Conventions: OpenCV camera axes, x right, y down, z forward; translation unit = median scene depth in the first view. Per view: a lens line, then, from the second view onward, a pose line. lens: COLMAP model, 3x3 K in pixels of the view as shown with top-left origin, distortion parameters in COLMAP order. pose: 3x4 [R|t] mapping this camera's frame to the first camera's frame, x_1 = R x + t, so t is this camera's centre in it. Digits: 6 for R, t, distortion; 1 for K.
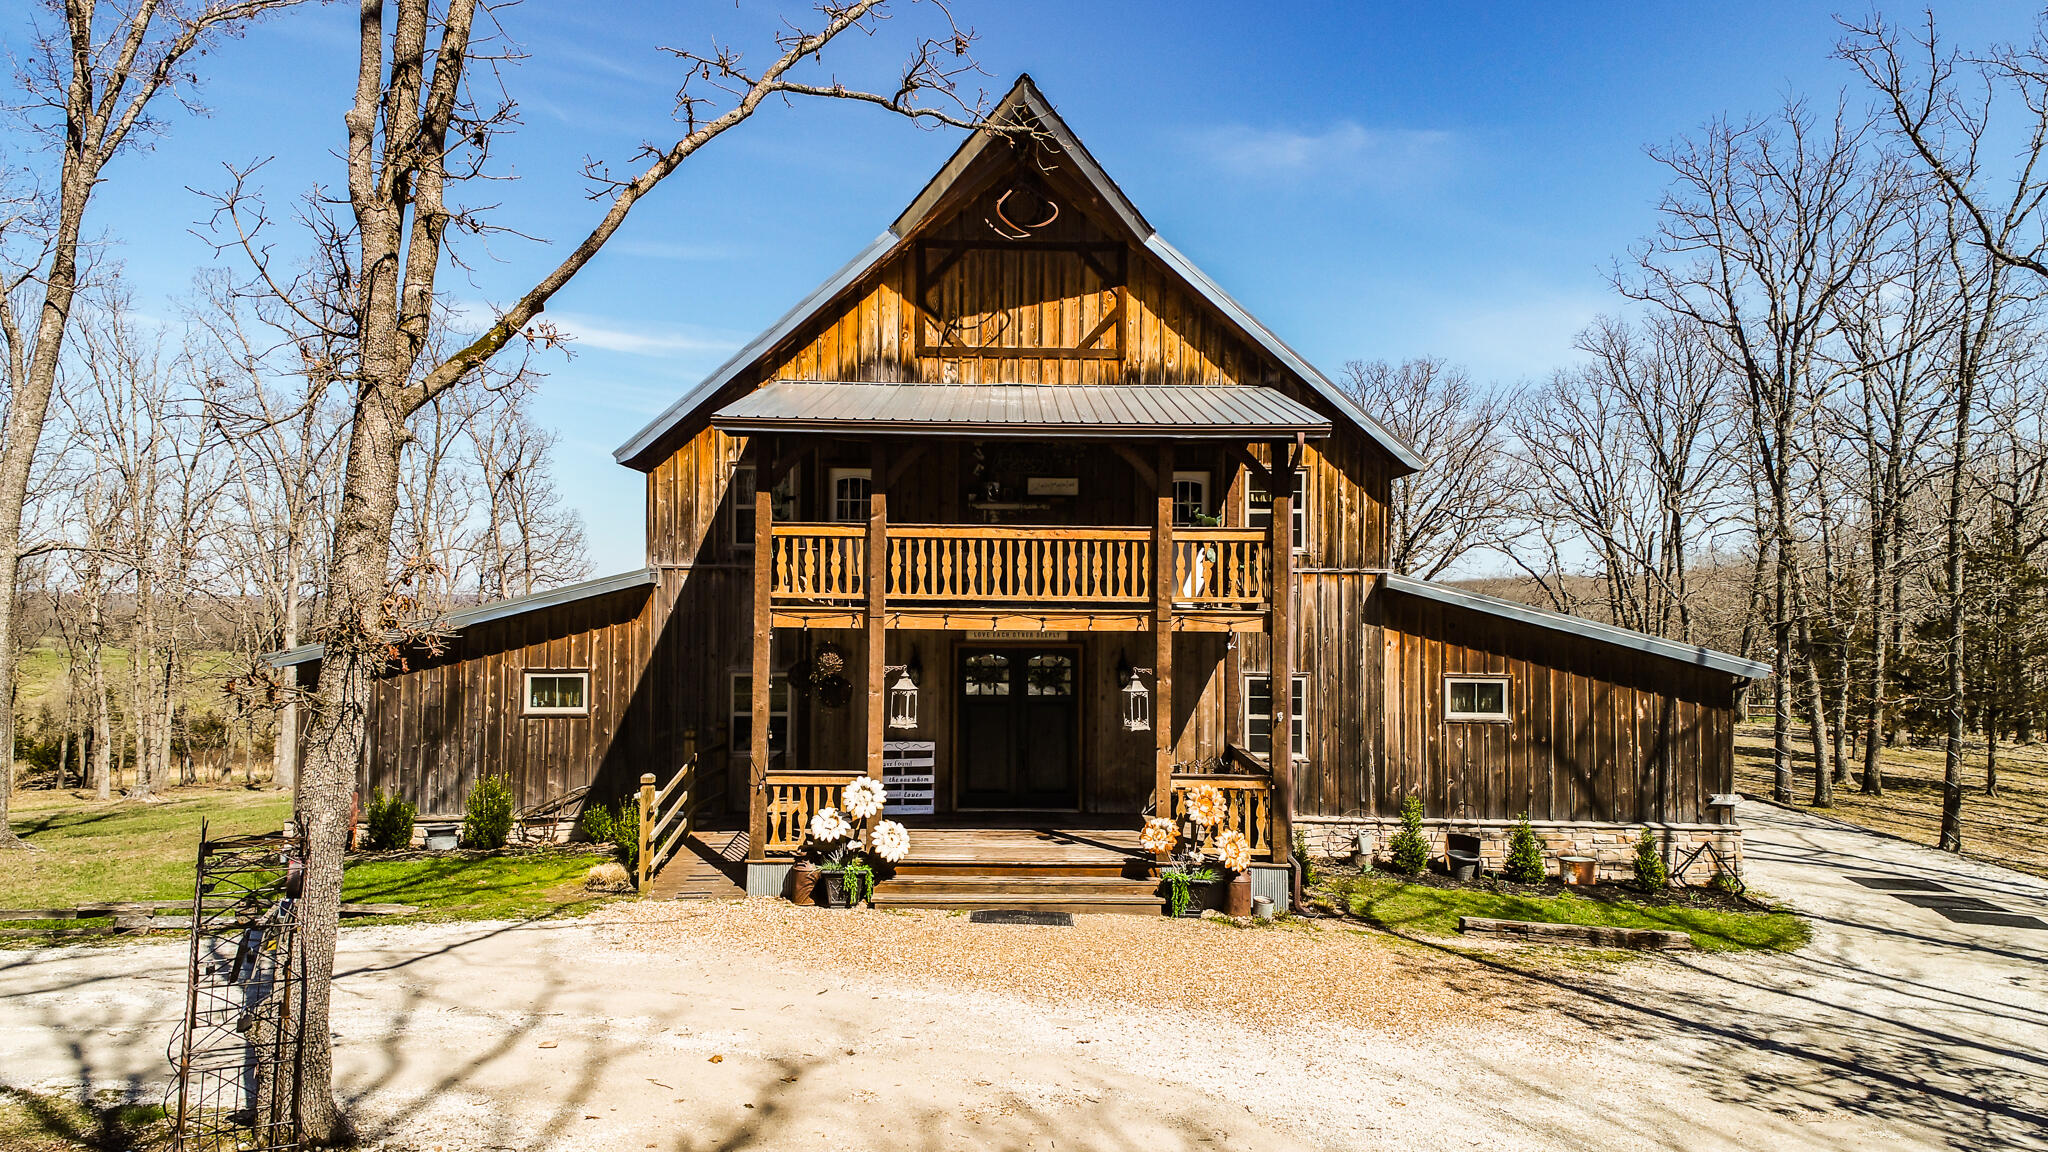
lens RADIAL K [[1343.3, 0, 1024.0], [0, 1343.3, 576.0], [0, 0, 1]] dist [0.167119, -0.112699]
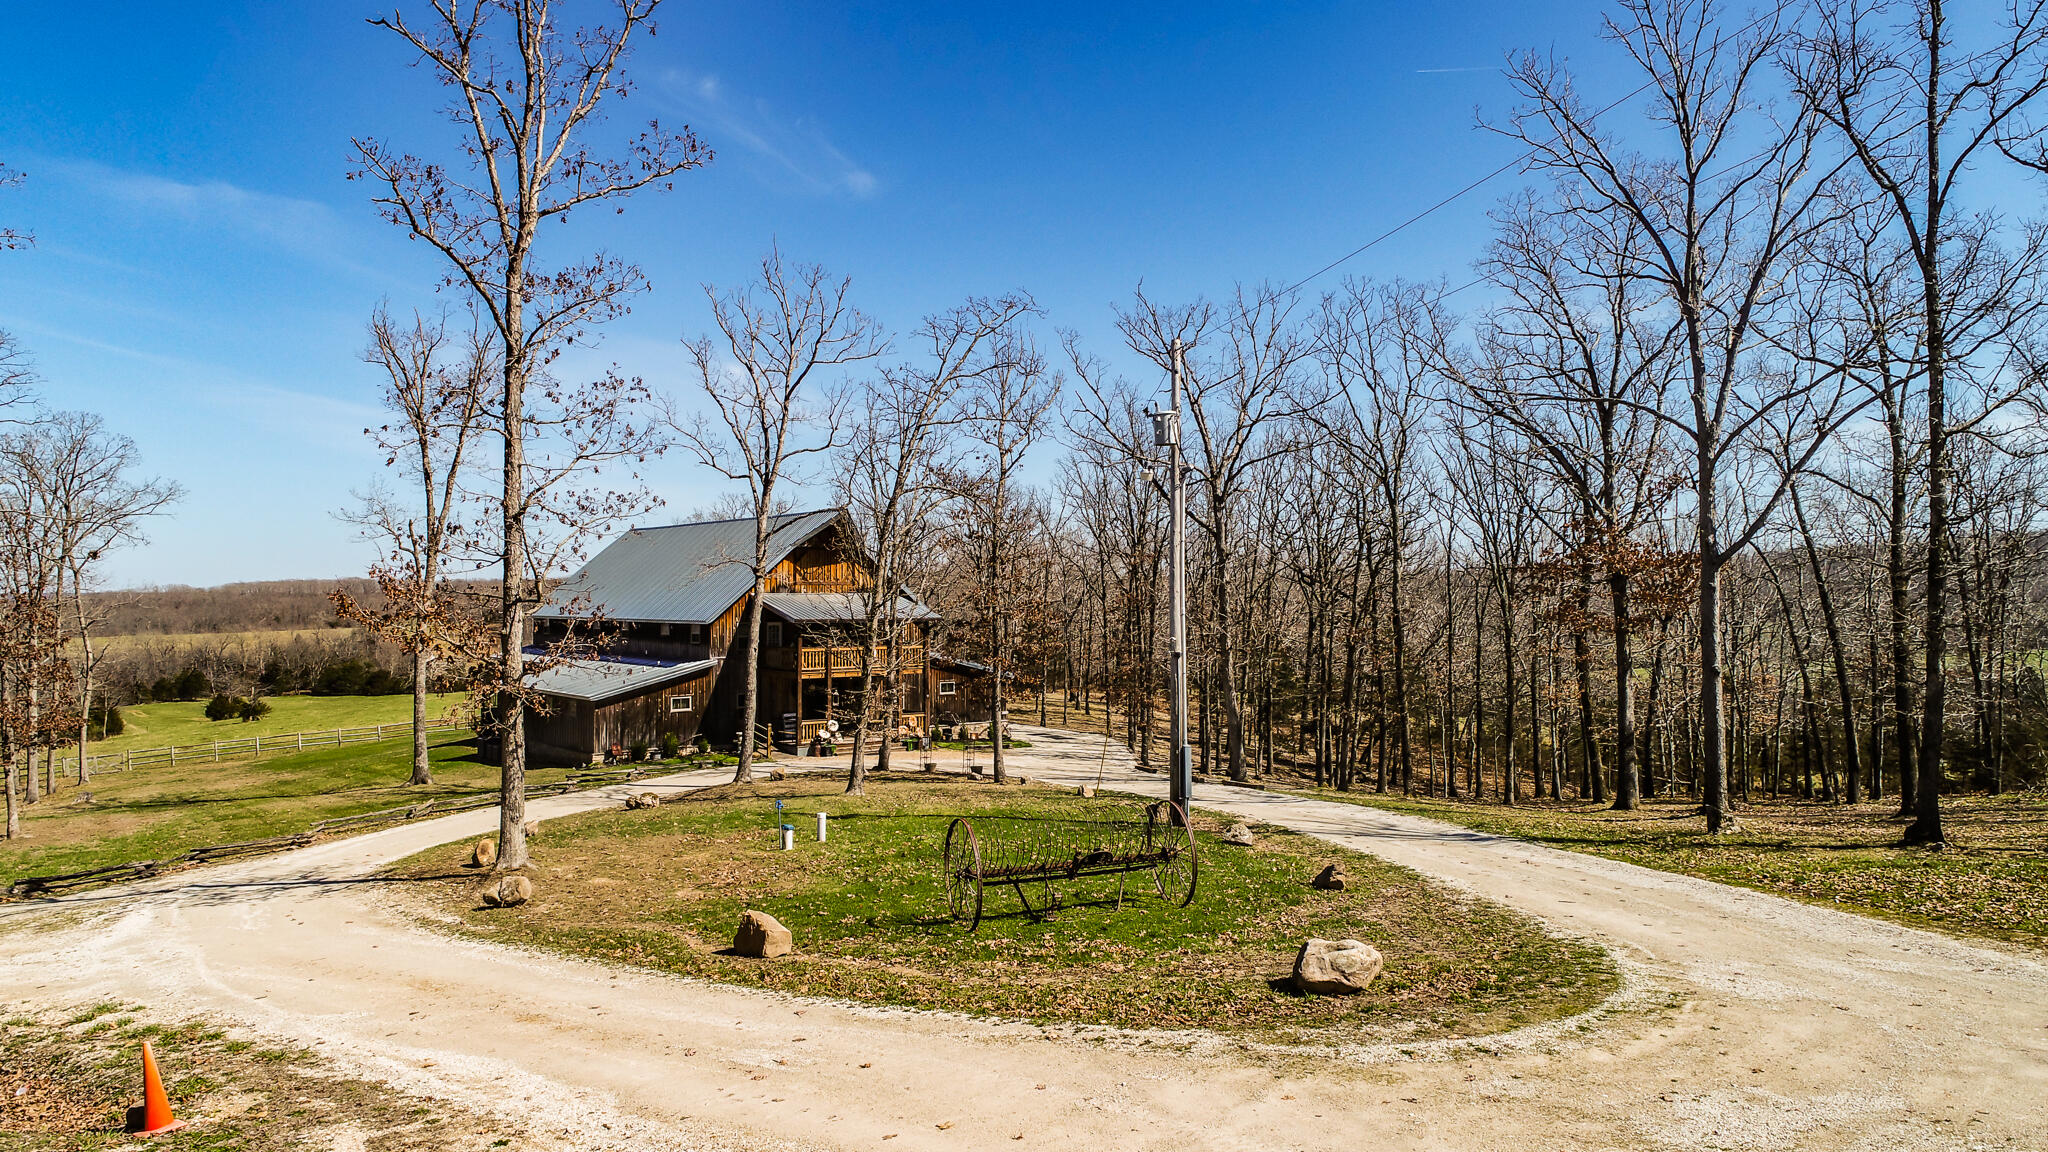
lens RADIAL K [[1310.6, 0, 1024.0], [0, 1310.6, 576.0], [0, 0, 1]] dist [0.173839, -0.144829]
pose [[0.800533, -0.001036, 0.599287, -1.446148], [-0.000523, 0.999997, 0.002427, -0.191465], [-0.599288, -0.002256, 0.800530, -1.668880]]
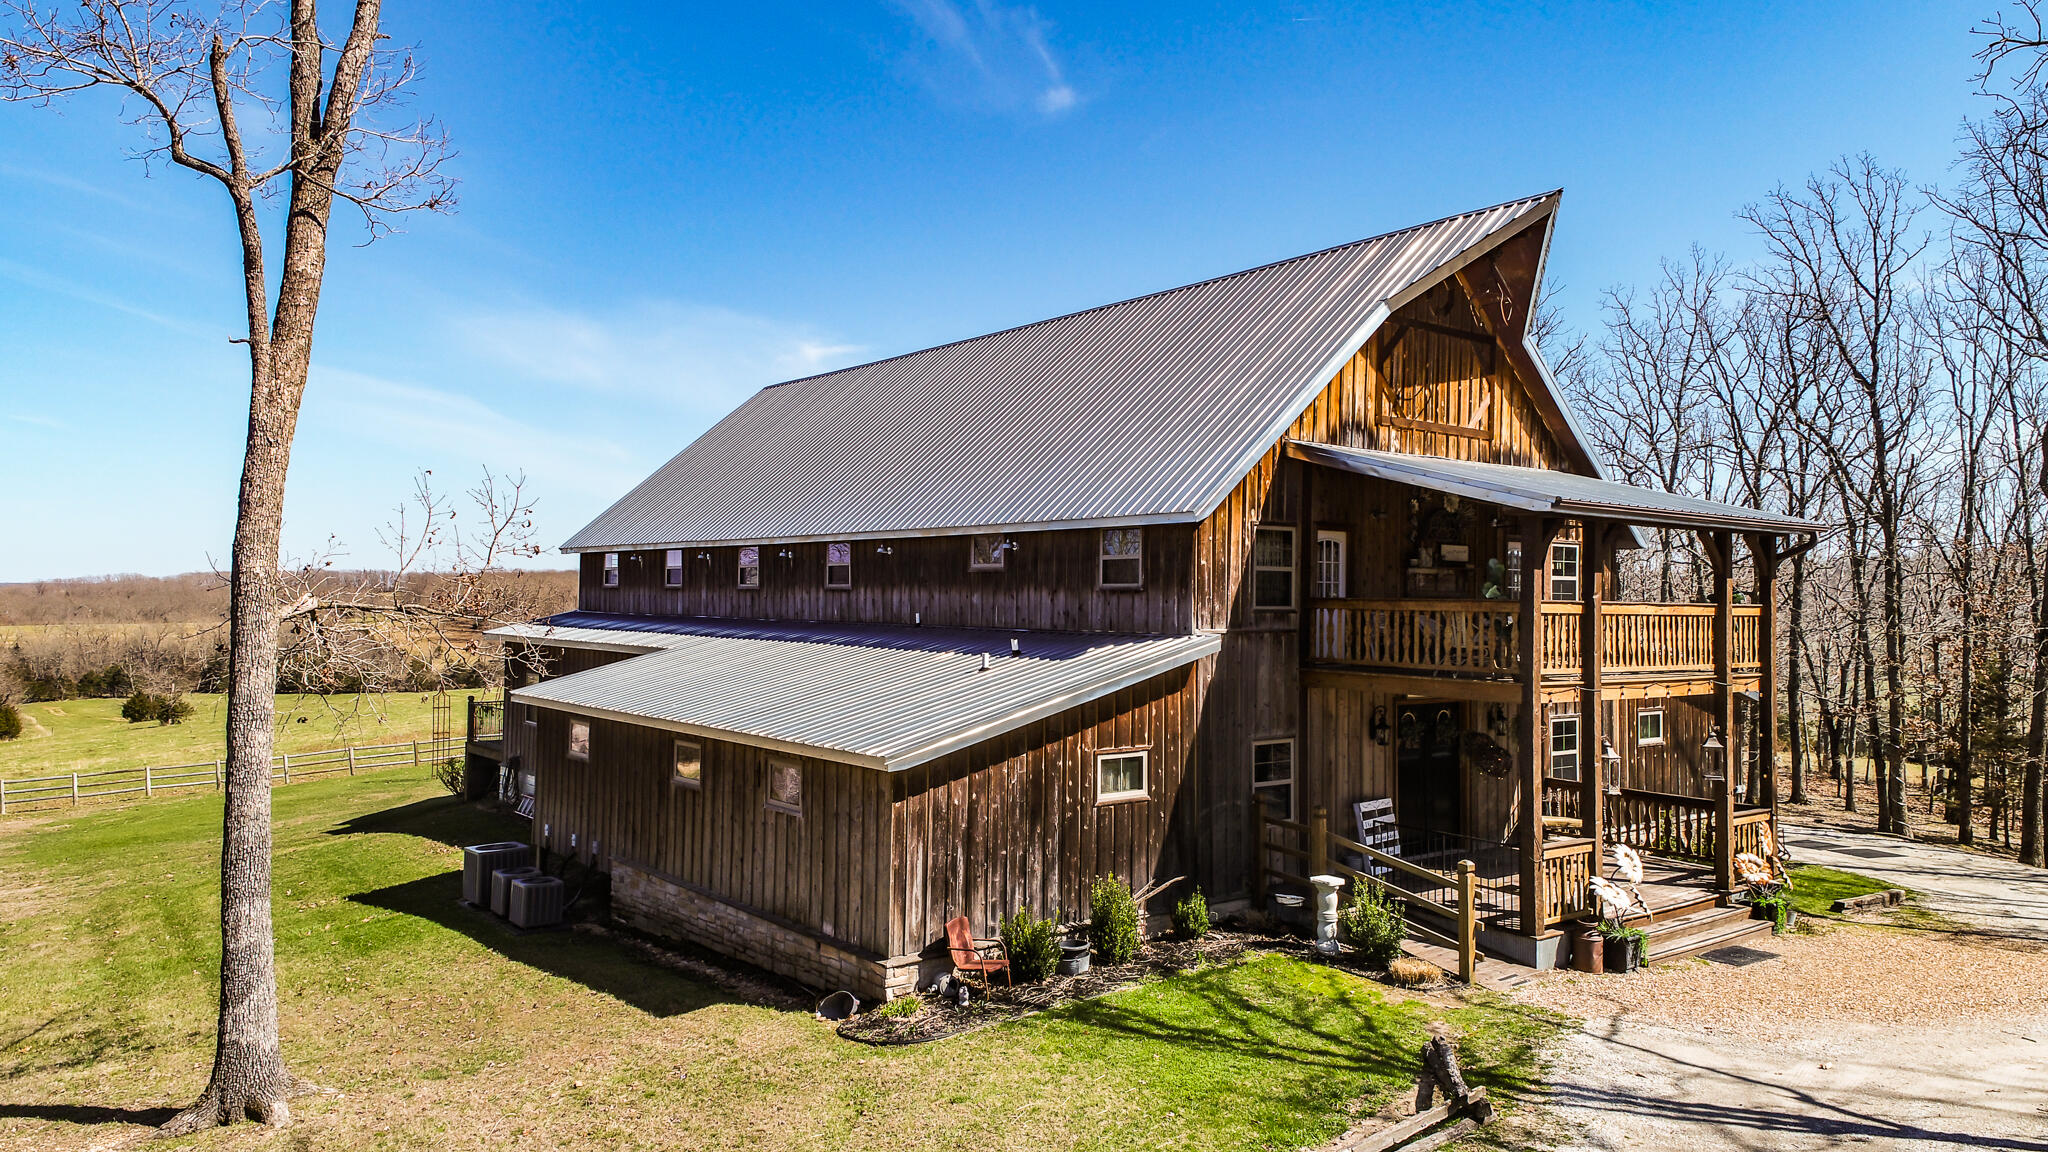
lens RADIAL K [[1310.6, 0, 1024.0], [0, 1310.6, 576.0], [0, 0, 1]] dist [0.173839, -0.144829]
pose [[0.789590, 0.012556, 0.613507, -0.926346], [-0.014968, 0.999887, -0.001199, -0.042195], [-0.613453, -0.008236, 0.789688, 0.373006]]
